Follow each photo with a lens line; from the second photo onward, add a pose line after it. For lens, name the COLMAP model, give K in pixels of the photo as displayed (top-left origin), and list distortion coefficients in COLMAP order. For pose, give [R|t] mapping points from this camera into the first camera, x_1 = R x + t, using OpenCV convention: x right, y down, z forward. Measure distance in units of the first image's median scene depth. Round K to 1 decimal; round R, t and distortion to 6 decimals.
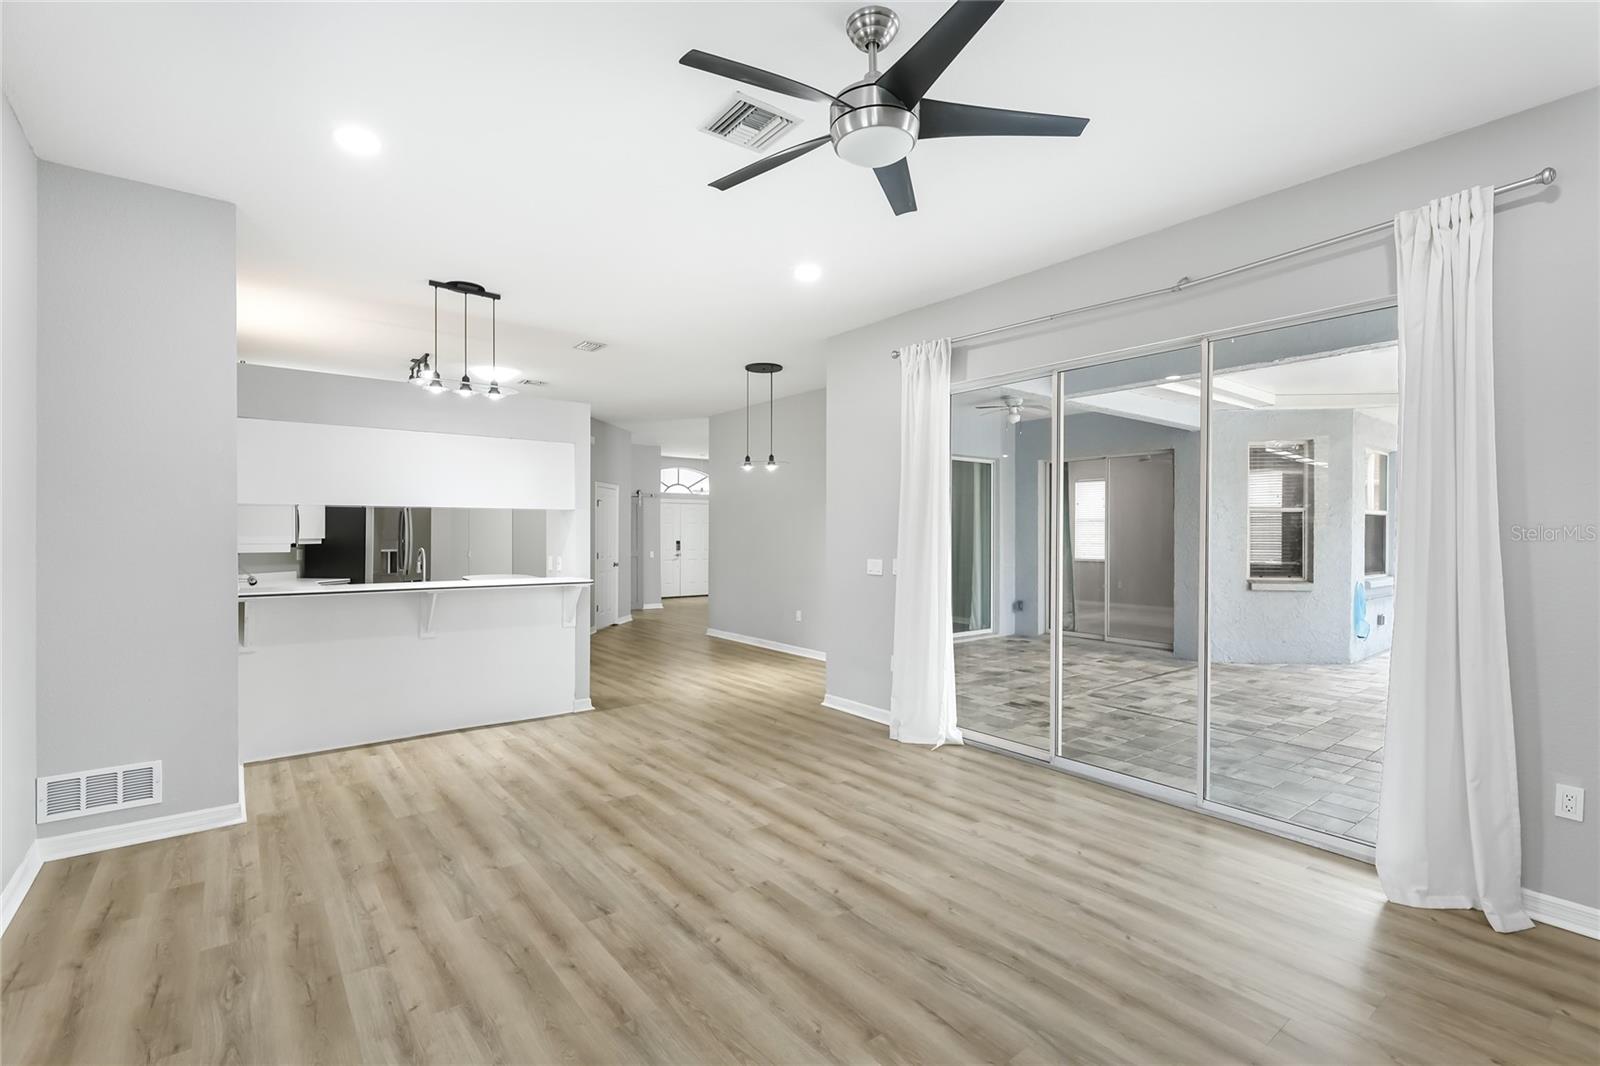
lens RADIAL K [[721.1, 0, 787.1], [0, 721.1, 533.3], [0, 0, 1]] dist [0.000975, -0.002104]
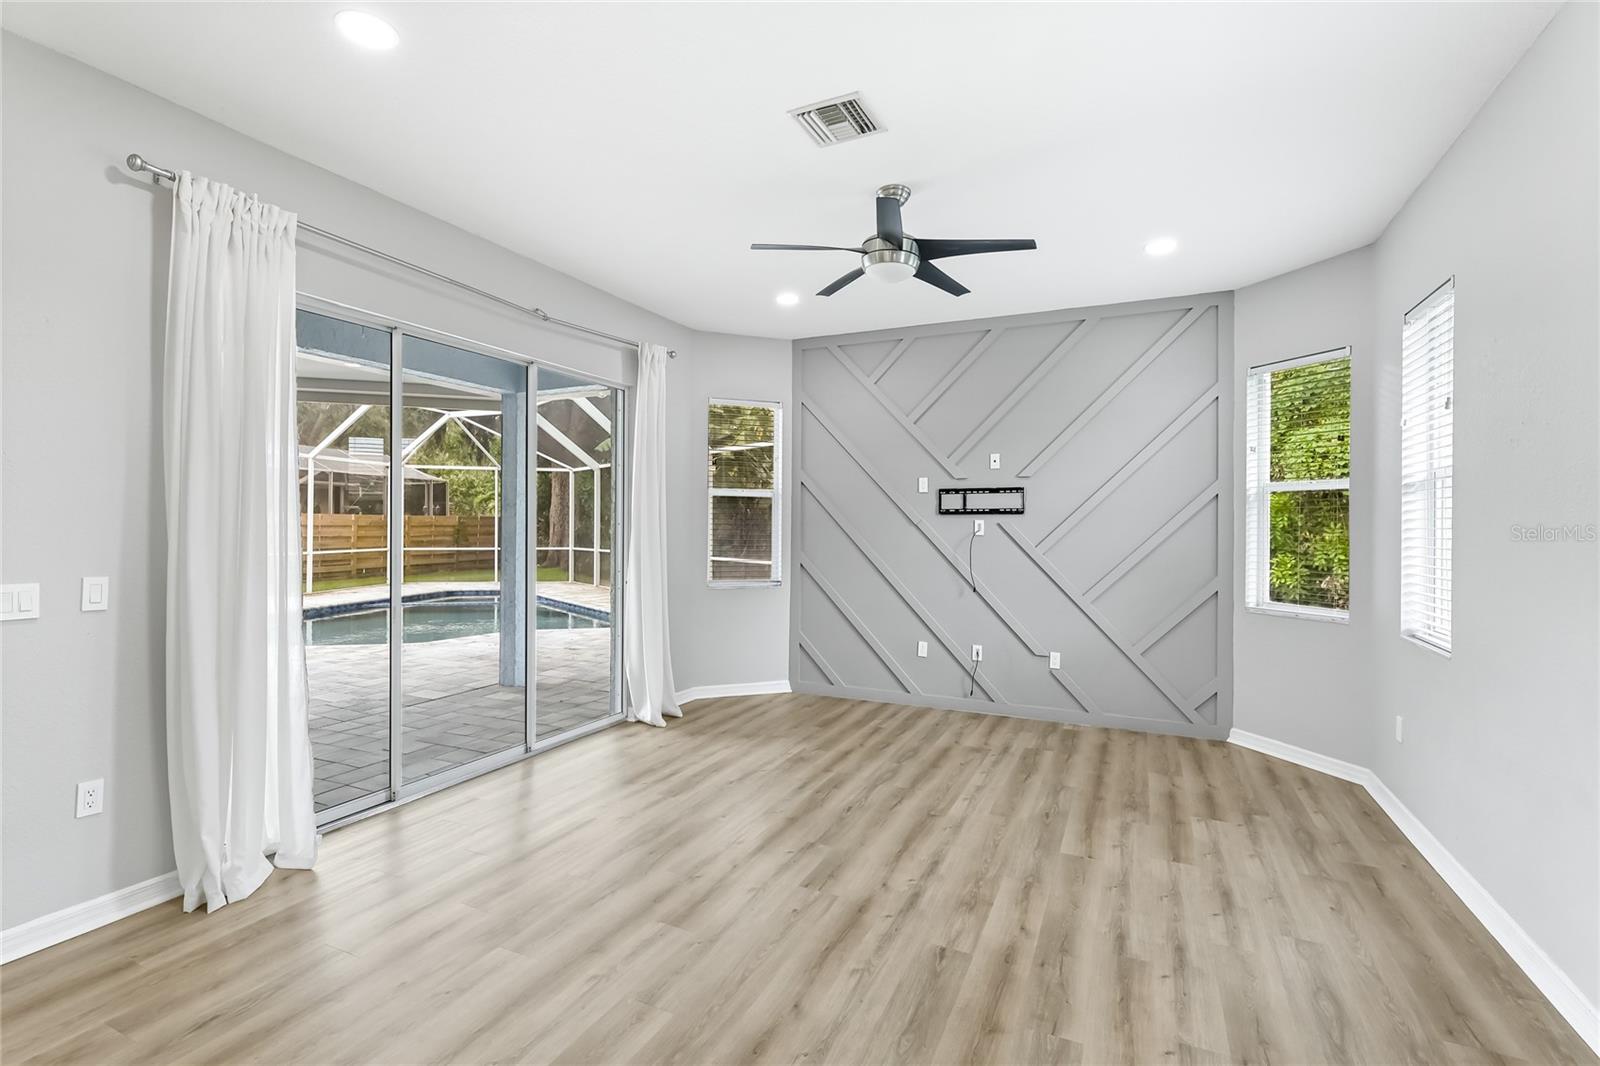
lens RADIAL K [[721.1, 0, 808.2], [0, 721.1, 526.8], [0, 0, 1]] dist [0.000975, -0.002104]
pose [[-0.463956, -0.009905, 0.885803, -0.966363], [-0.006765, 0.999948, 0.007638, -0.010991], [-0.885832, -0.002449, -0.463999, 1.567695]]
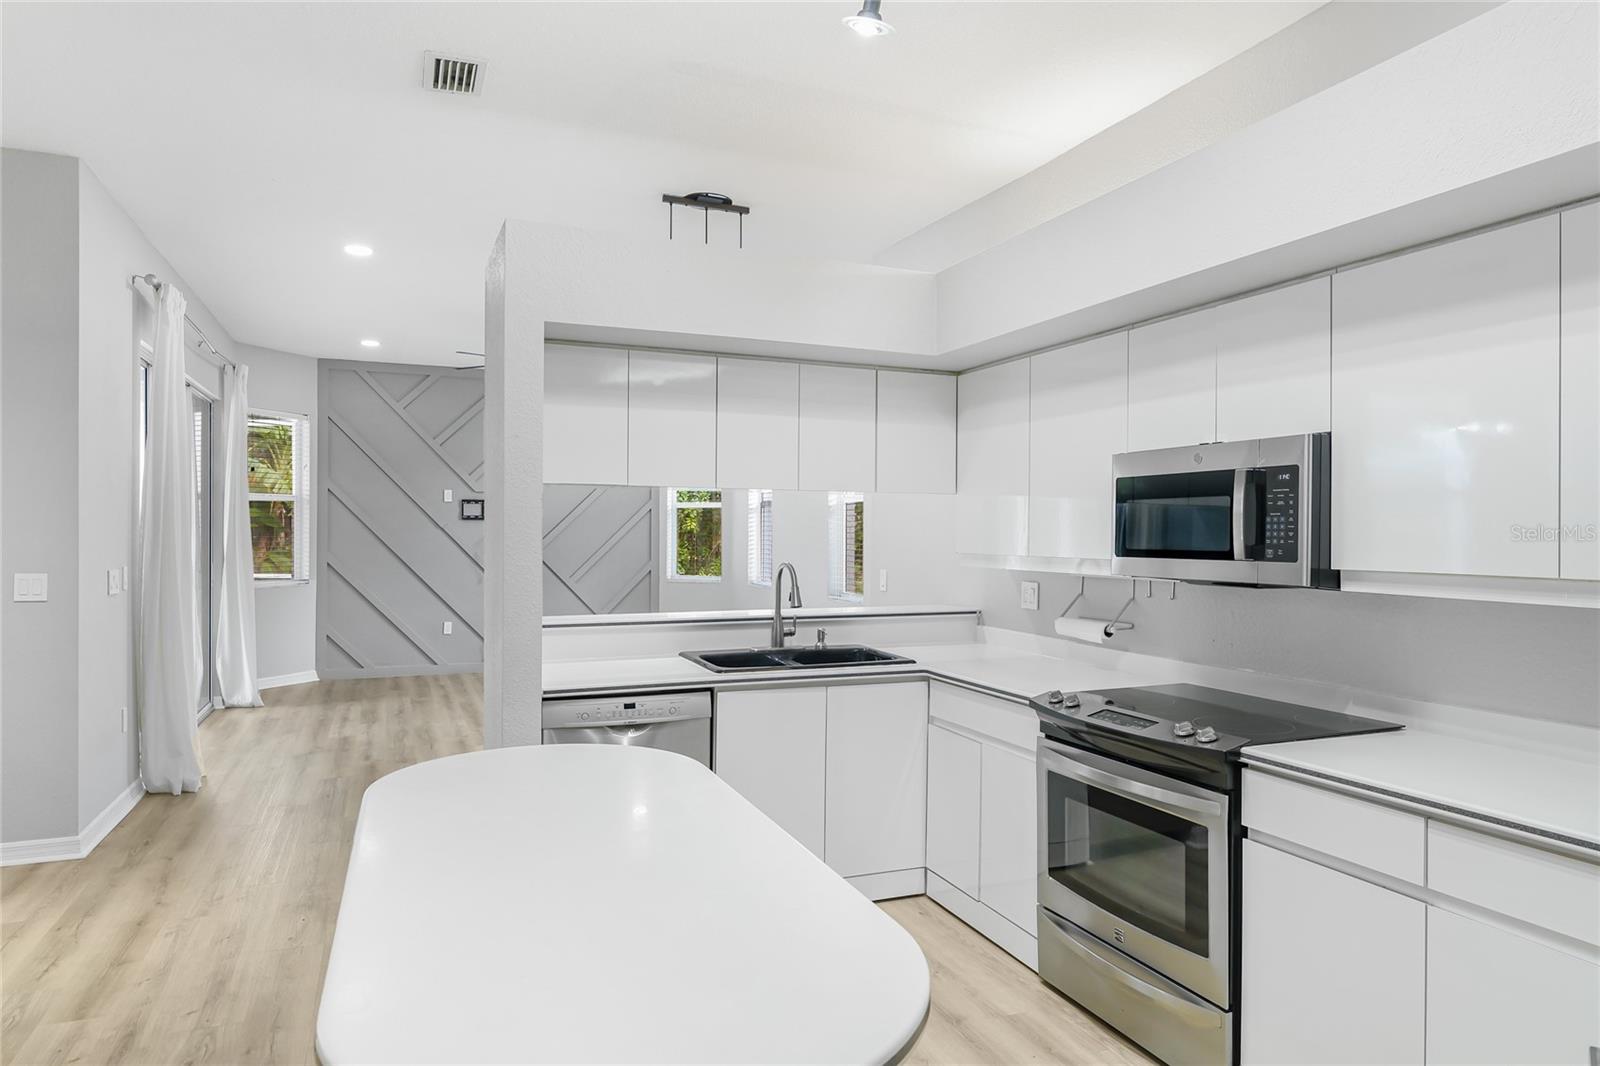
lens RADIAL K [[987.7, 0, 803.8], [0, 987.7, 535.9], [0, 0, 1]] dist [-0.000783, -0.003278]
pose [[-0.967106, -0.012003, 0.254092, -1.417239], [-0.009922, 0.999906, 0.009469, -0.021095], [-0.254181, 0.006636, -0.967134, 3.441880]]
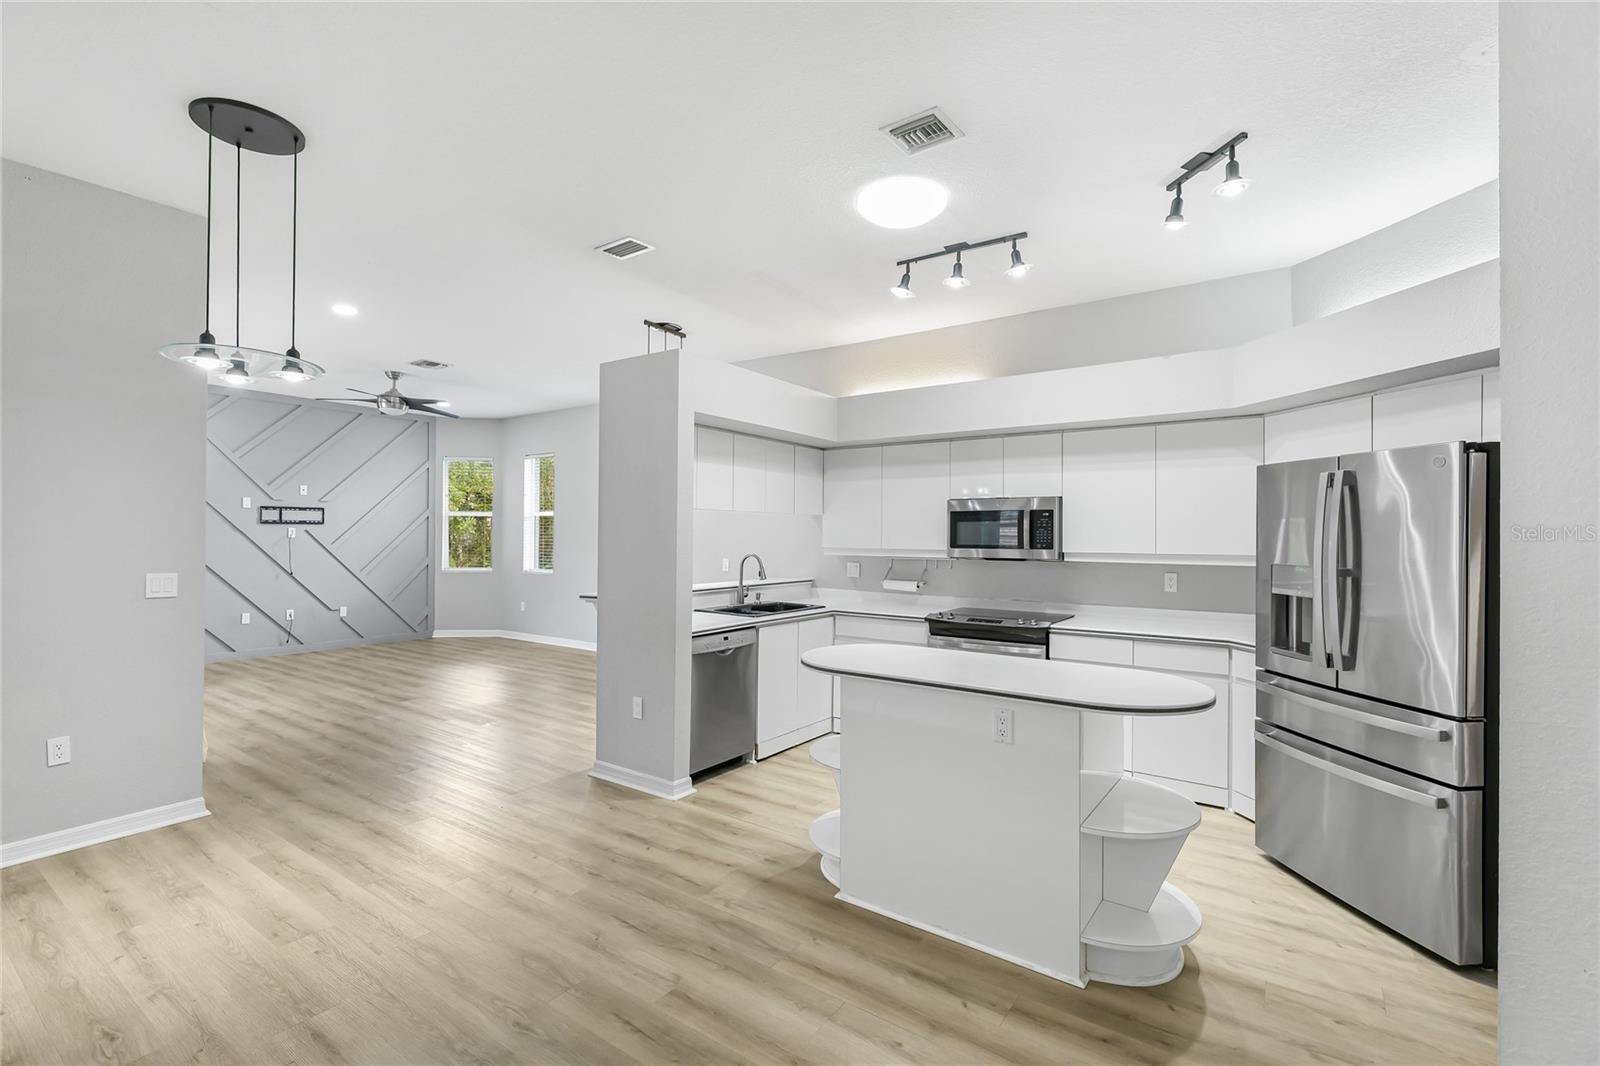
lens RADIAL K [[721.1, 0, 805.5], [0, 721.1, 532.6], [0, 0, 1]] dist [0.000975, -0.002104]
pose [[-0.951949, -0.012094, -0.306018, -0.538031], [-0.012525, 0.999921, -0.000553, -0.022791], [0.306001, 0.003307, -0.952026, 3.849693]]
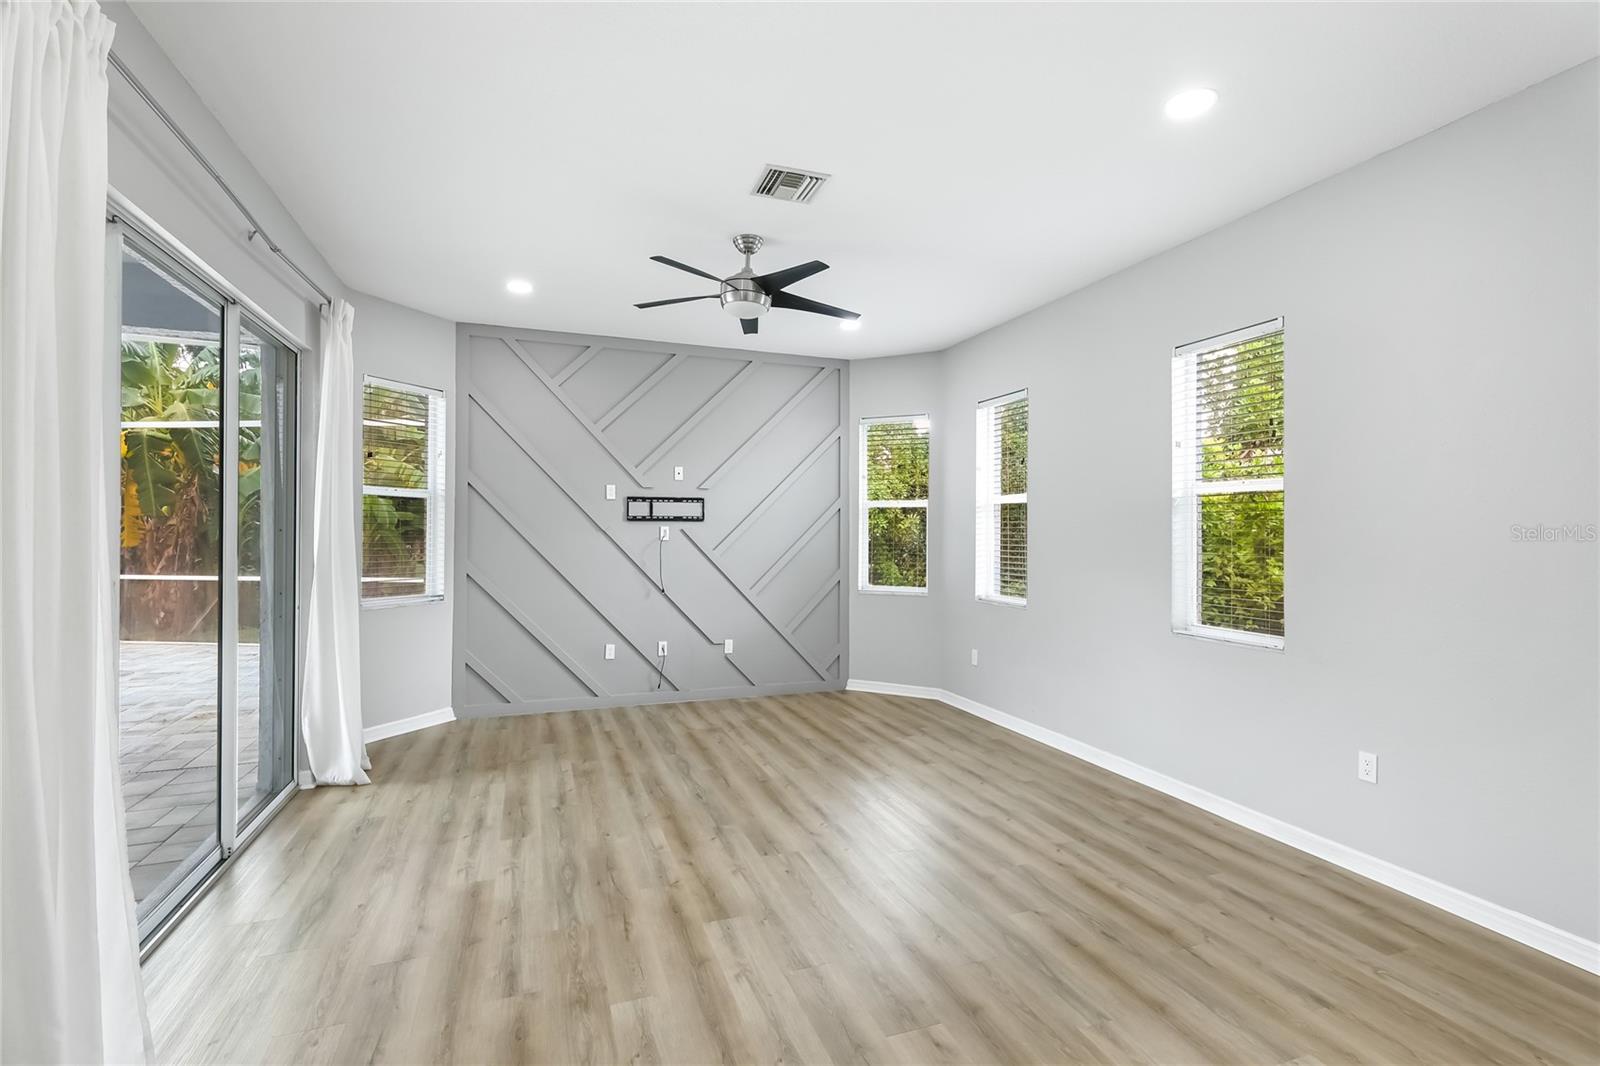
lens RADIAL K [[721.1, 0, 794.8], [0, 721.1, 529.6], [0, 0, 1]] dist [0.000975, -0.002104]
pose [[-0.953460, -0.008359, 0.301404, -0.433165], [-0.008664, 0.999962, 0.000324, -0.012385], [-0.301396, -0.002302, -0.953496, 2.198422]]
